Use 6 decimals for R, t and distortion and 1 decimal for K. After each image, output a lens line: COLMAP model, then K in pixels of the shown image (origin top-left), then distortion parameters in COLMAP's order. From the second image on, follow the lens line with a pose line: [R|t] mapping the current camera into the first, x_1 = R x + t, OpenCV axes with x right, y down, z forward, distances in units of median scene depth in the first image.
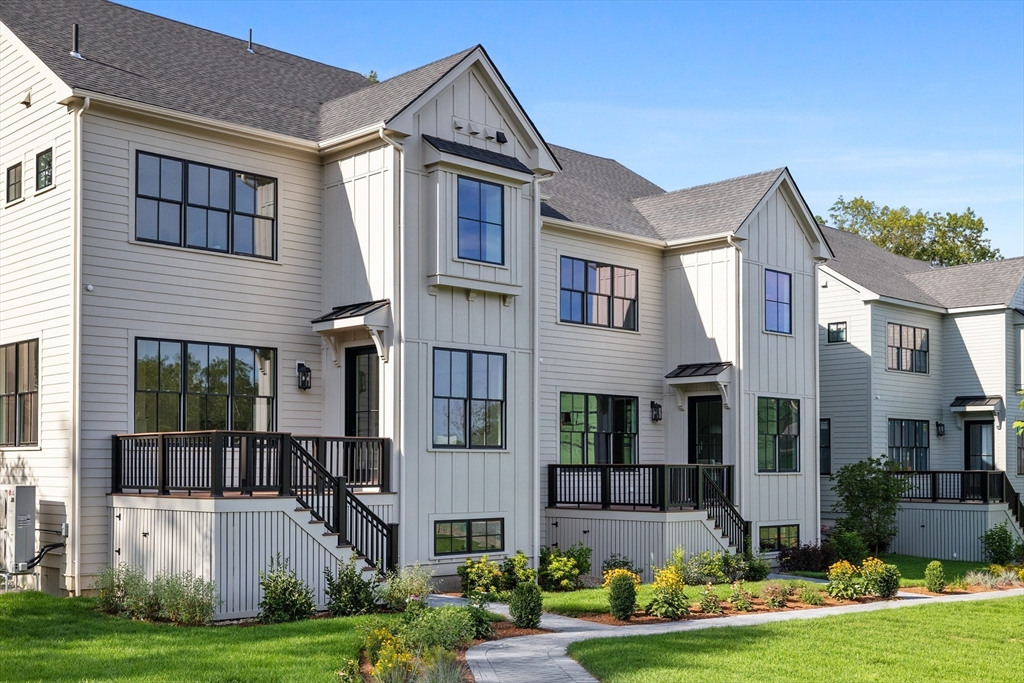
lens RADIAL K [[1141.5, 0, 509.3], [0, 1141.5, 335.2], [0, 0, 1]] dist [0.000679, 0.000000]
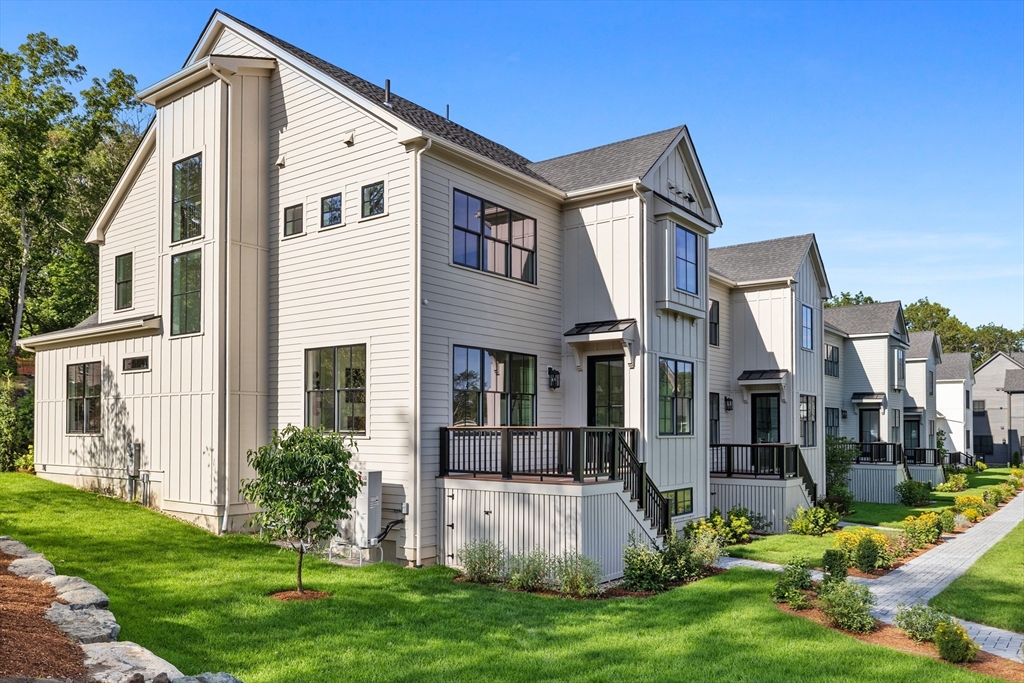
lens RADIAL K [[725.7, 0, 514.9], [0, 725.7, 349.4], [0, 0, 1]] dist [-0.004516, 0.000407]
pose [[0.983404, 0.021100, 0.180199, -0.379820], [-0.022741, 0.999717, 0.007042, 0.000015], [-0.179999, -0.011023, 0.983605, 0.229590]]
